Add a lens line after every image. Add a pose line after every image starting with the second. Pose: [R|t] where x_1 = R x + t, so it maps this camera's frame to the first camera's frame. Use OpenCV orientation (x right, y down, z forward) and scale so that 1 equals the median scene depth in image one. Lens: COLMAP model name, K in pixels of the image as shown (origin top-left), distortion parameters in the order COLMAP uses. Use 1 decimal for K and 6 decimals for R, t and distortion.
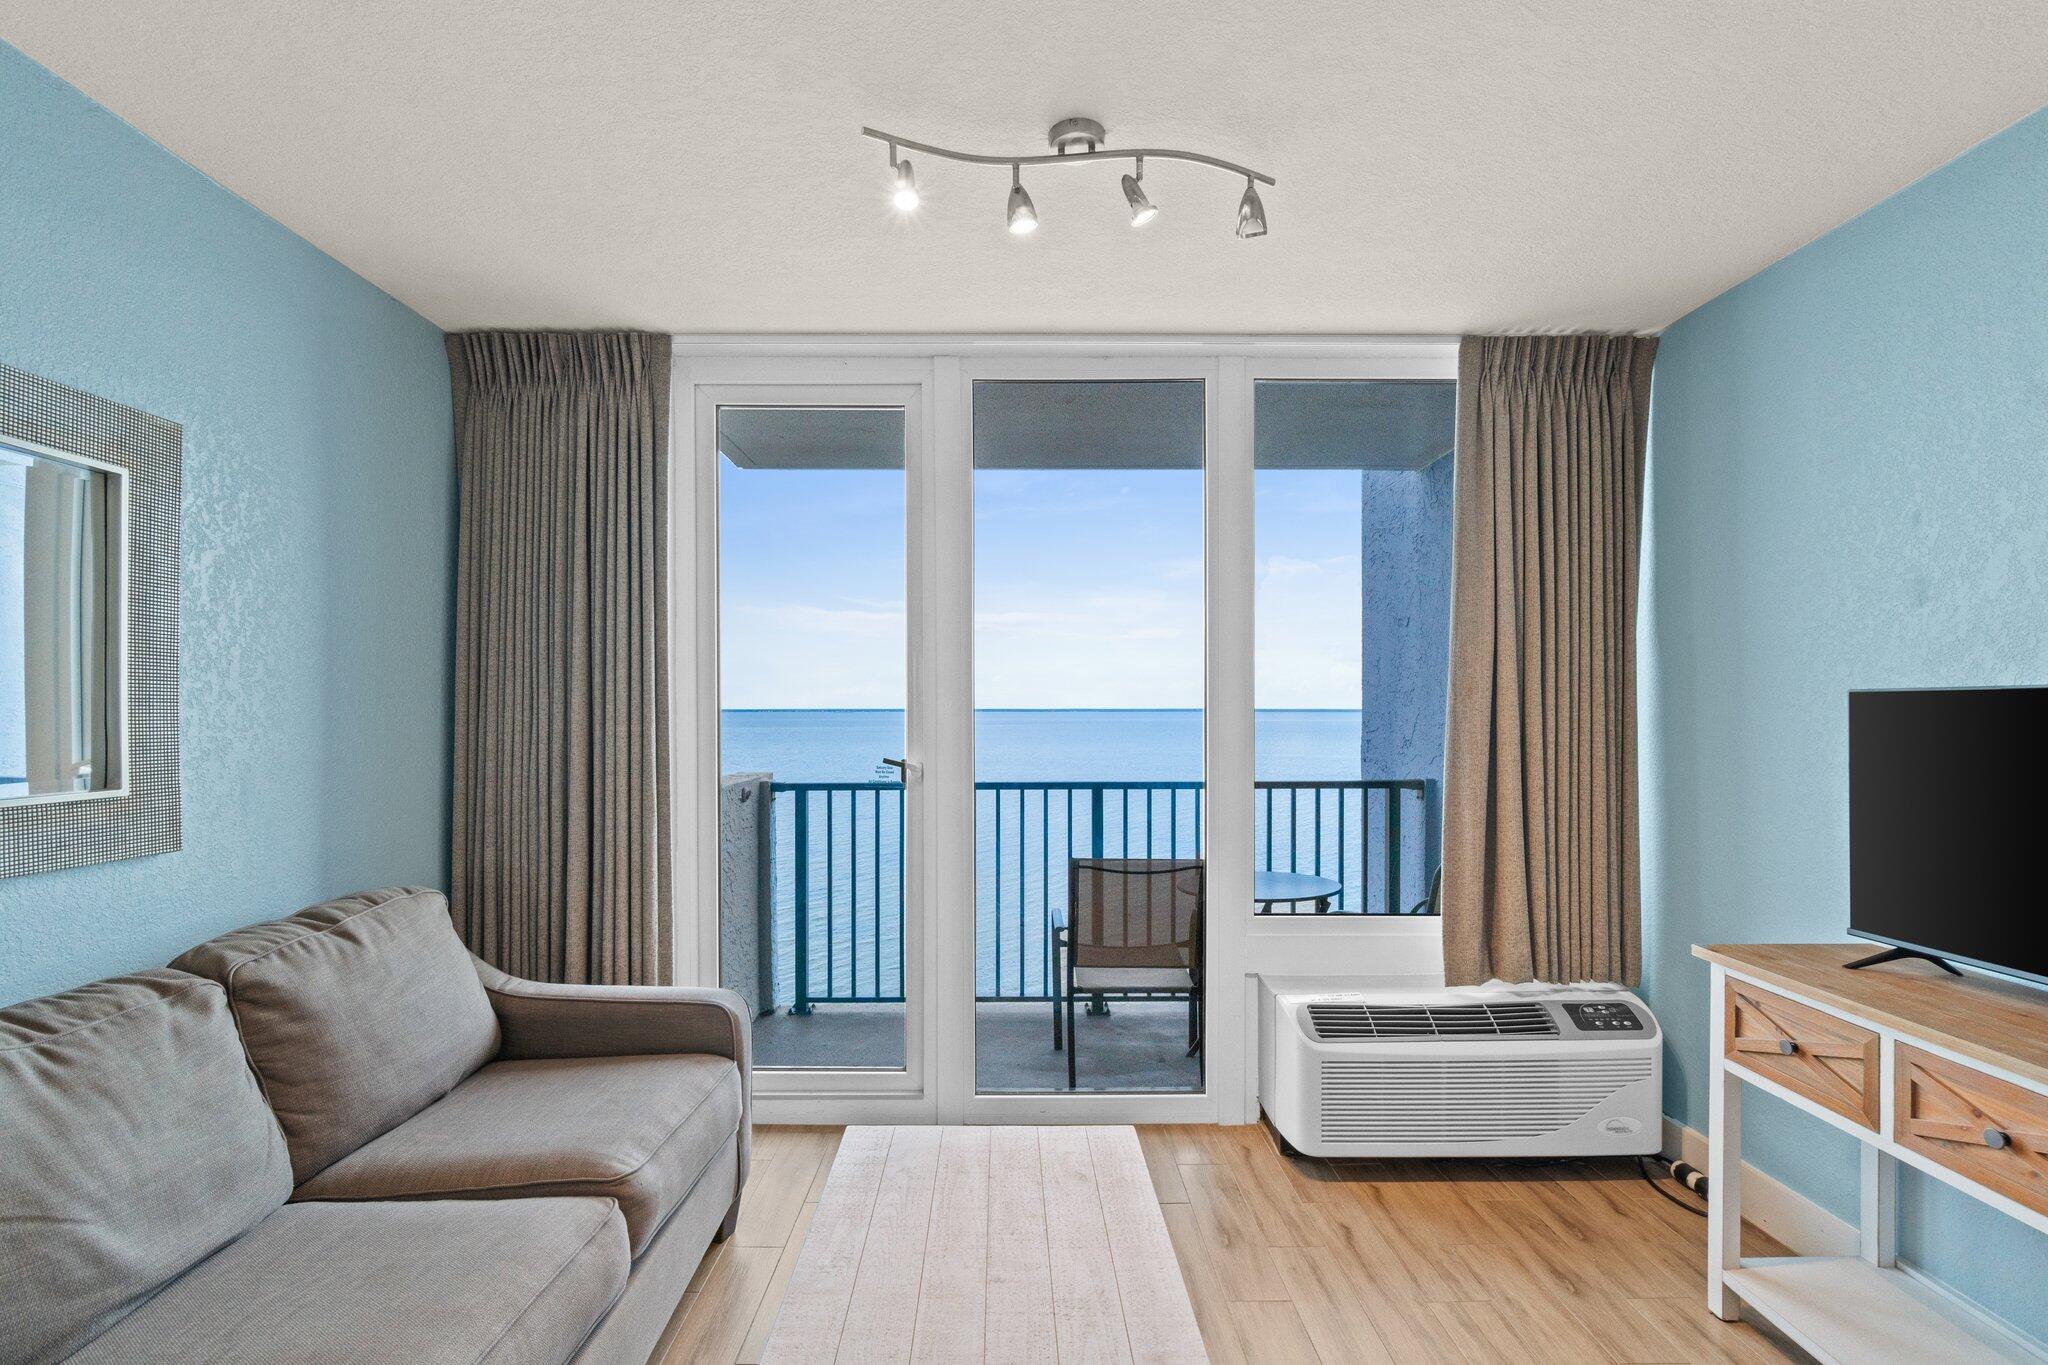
lens RADIAL K [[888.9, 0, 1017.0], [0, 888.9, 719.2], [0, 0, 1]] dist [-0.003134, -0.000269]
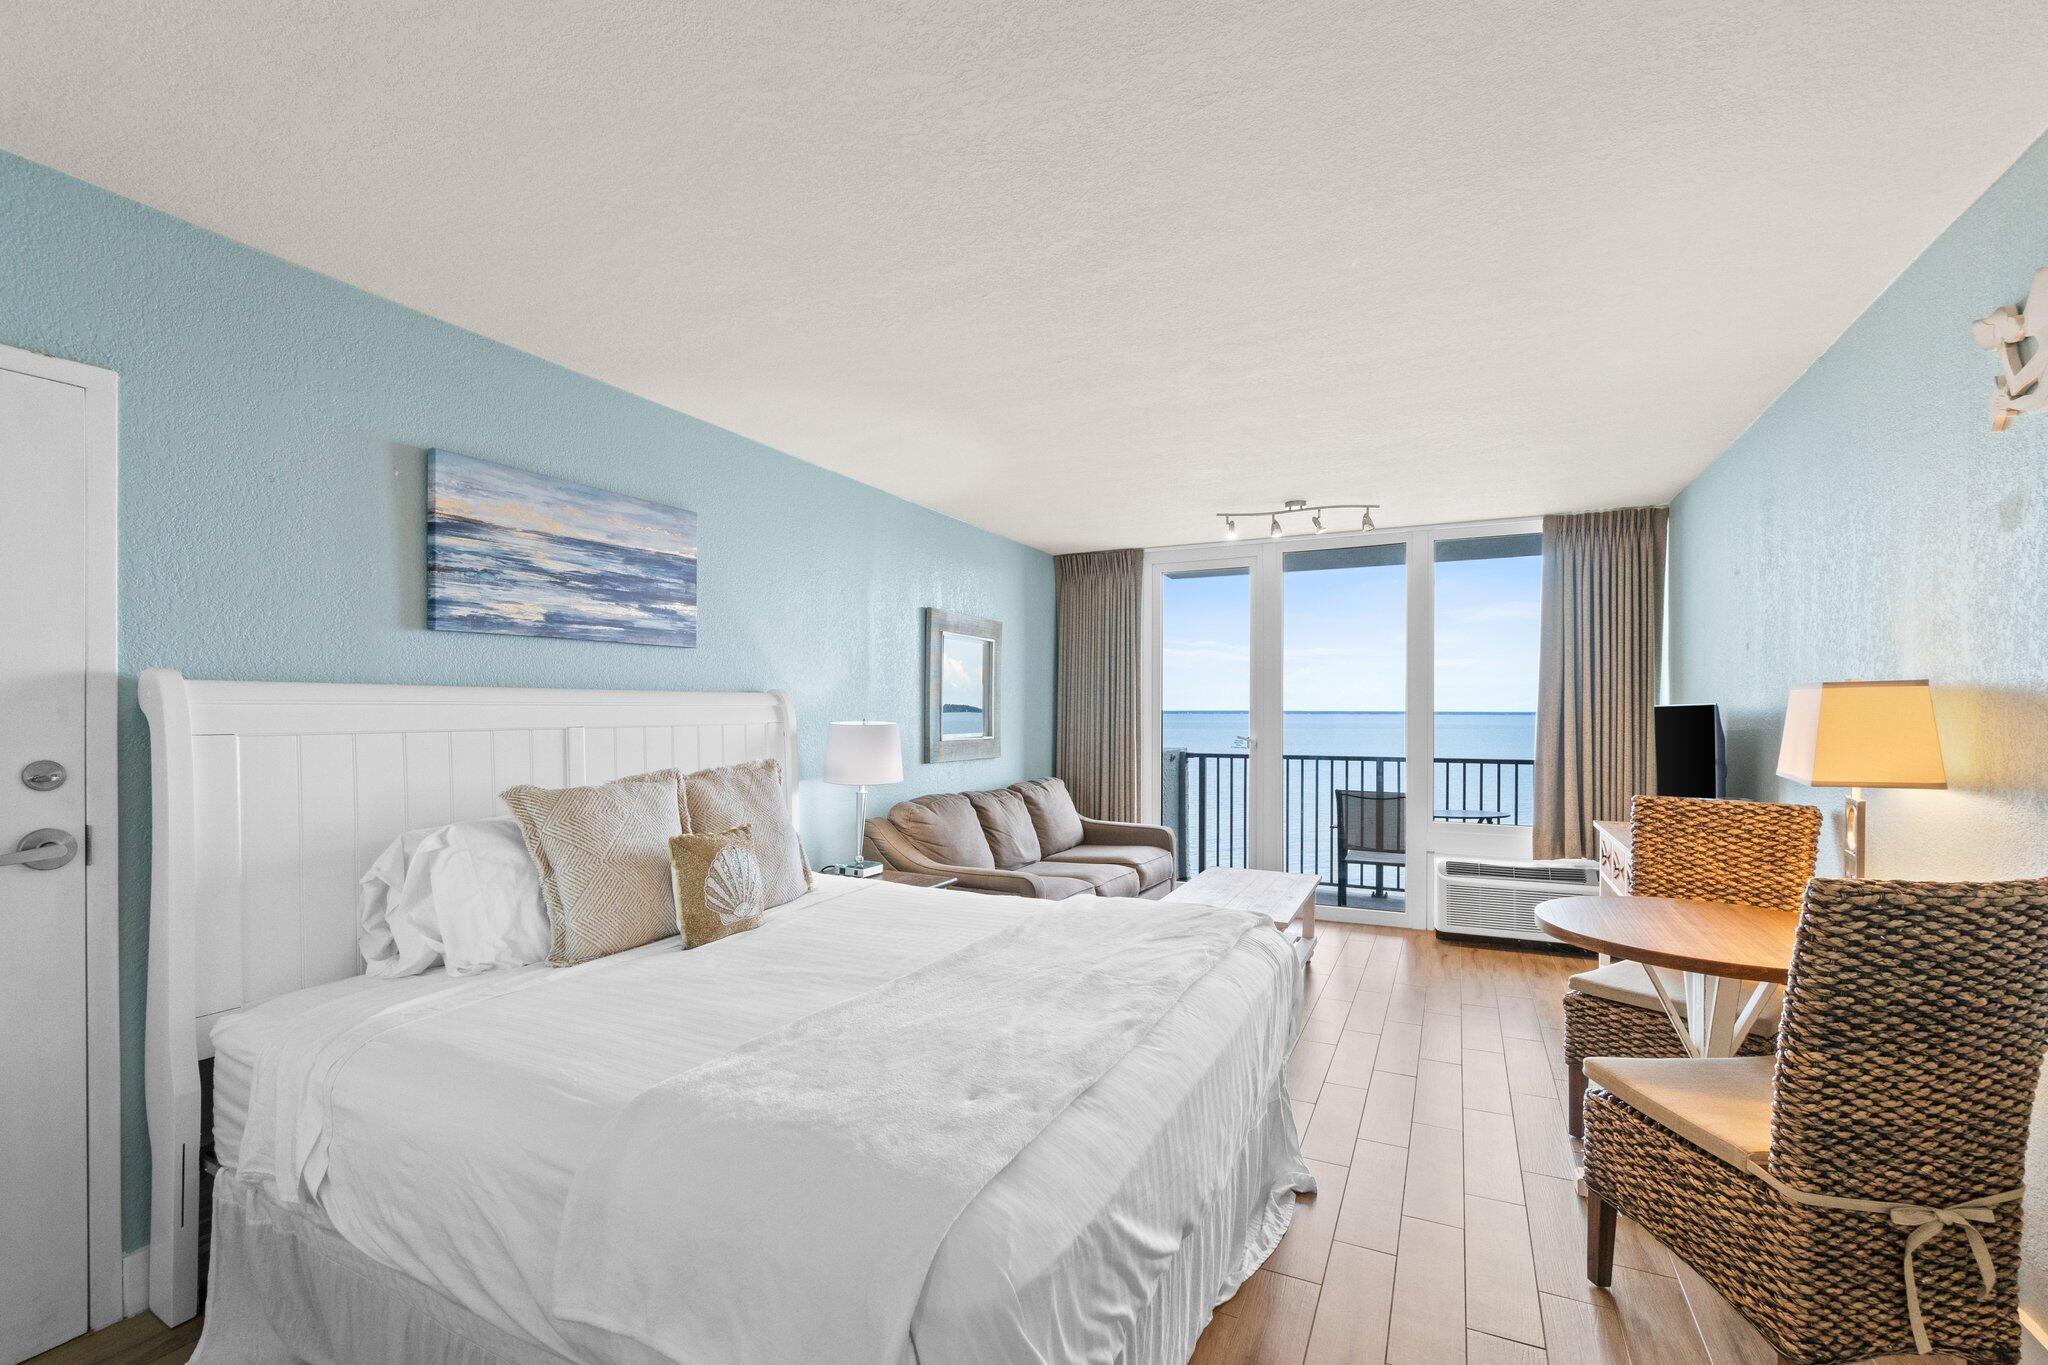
lens RADIAL K [[888.9, 0, 1017.0], [0, 888.9, 719.2], [0, 0, 1]] dist [-0.003134, -0.000269]
pose [[0.895146, 0.006301, -0.445729, 0.504919], [-0.007247, 0.999974, -0.000419, 0.014457], [0.445715, 0.003605, 0.895168, -1.766783]]
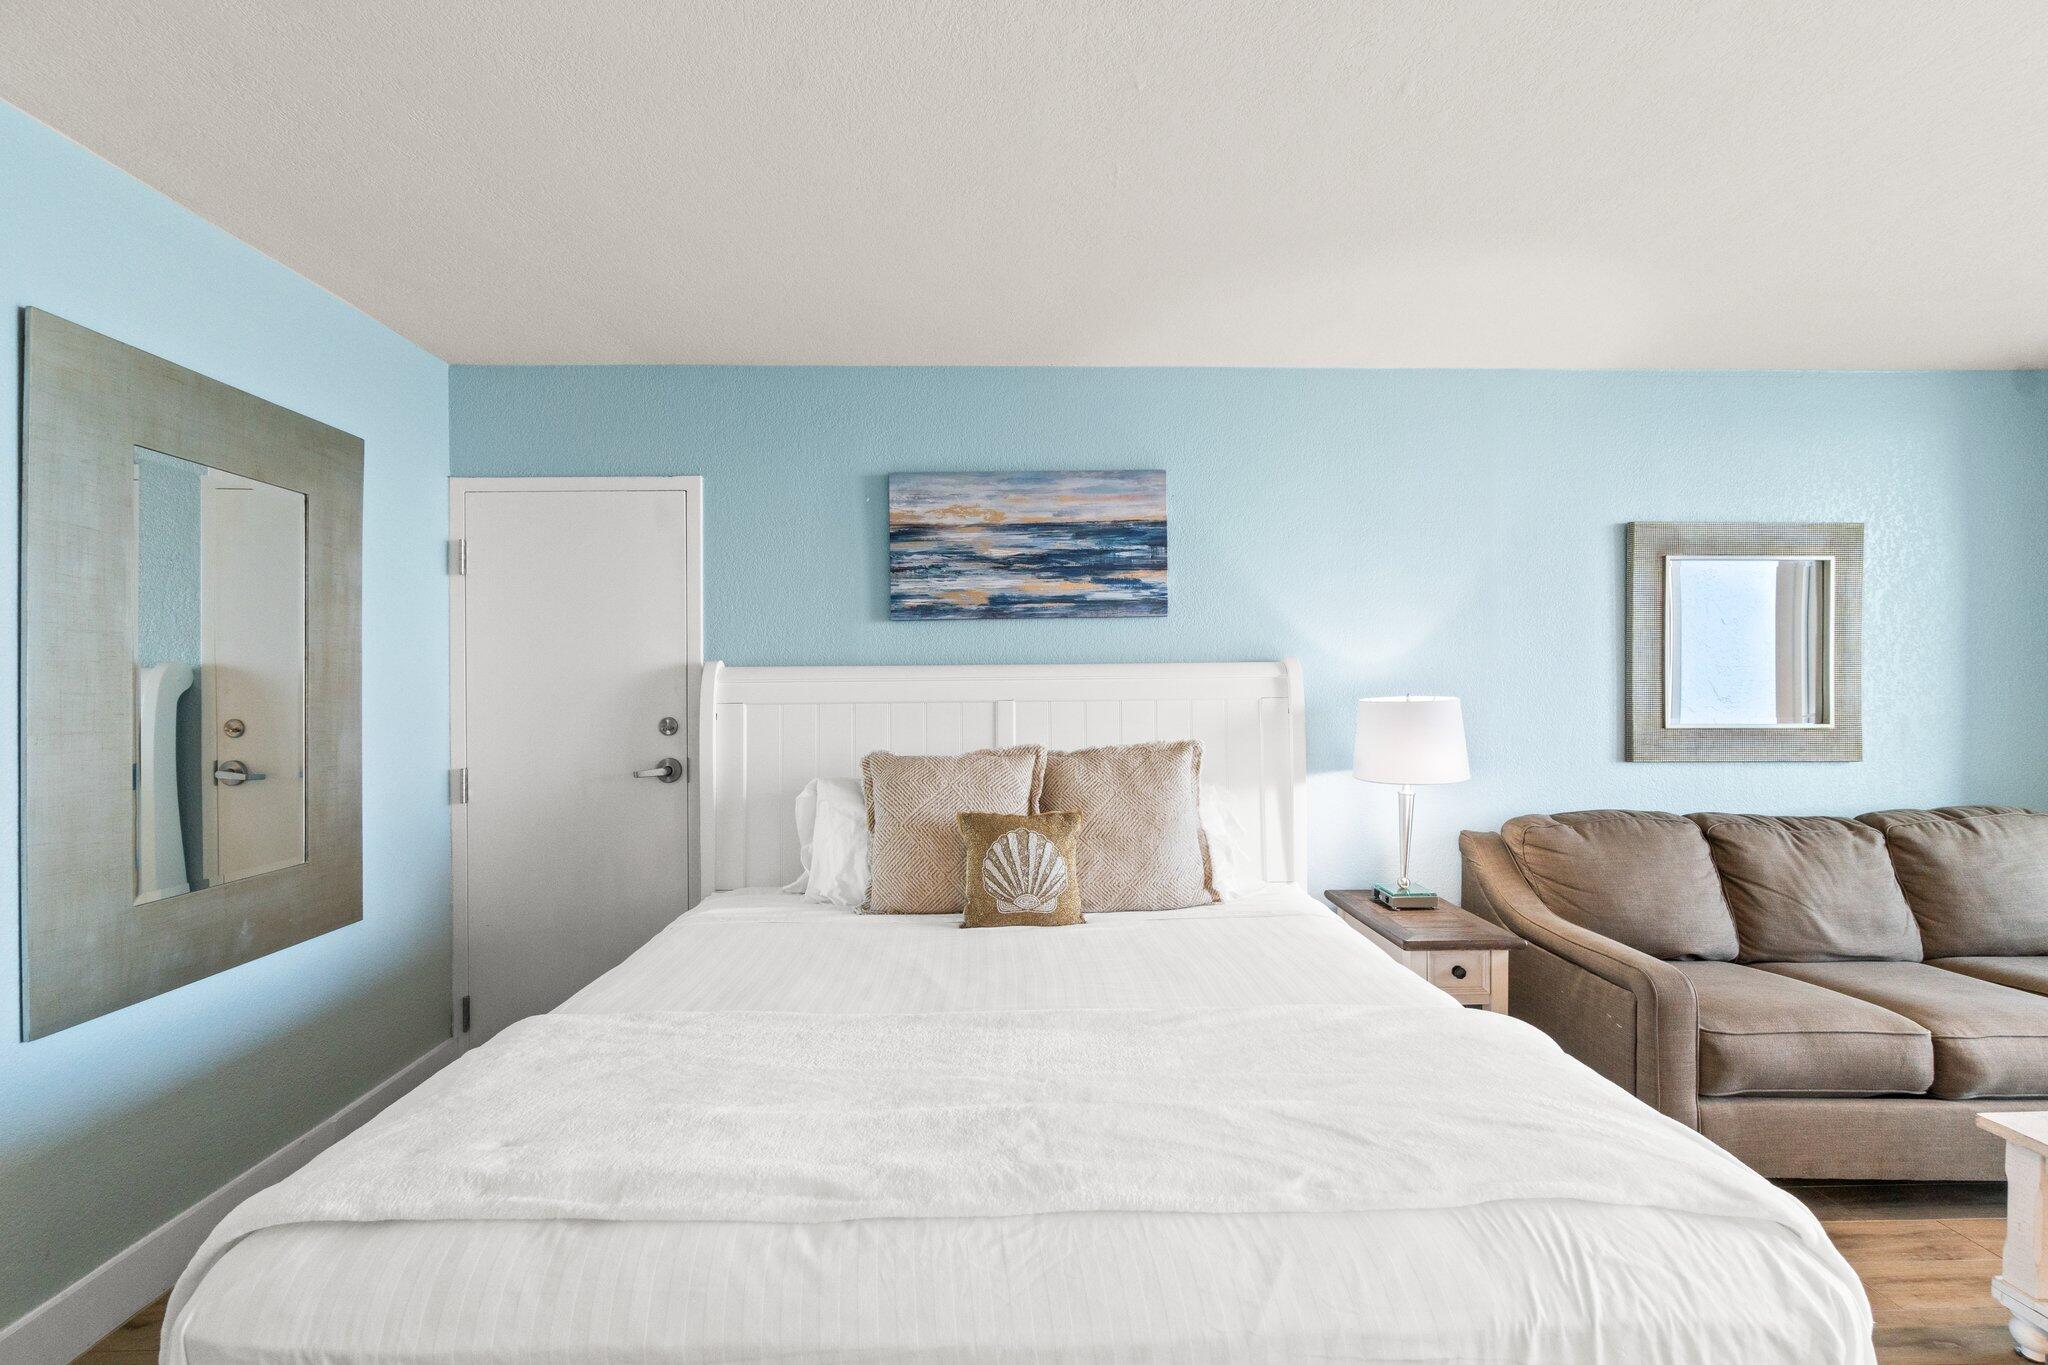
lens RADIAL K [[886.7, 0, 1008.5], [0, 886.7, 684.3], [0, 0, 1]] dist [-0.002606, 0.000298]
pose [[0.027293, -0.000167, -0.999627, 0.779247], [-0.005645, 0.999984, -0.000322, 0.003582], [0.999612, 0.005651, 0.027292, -0.757209]]
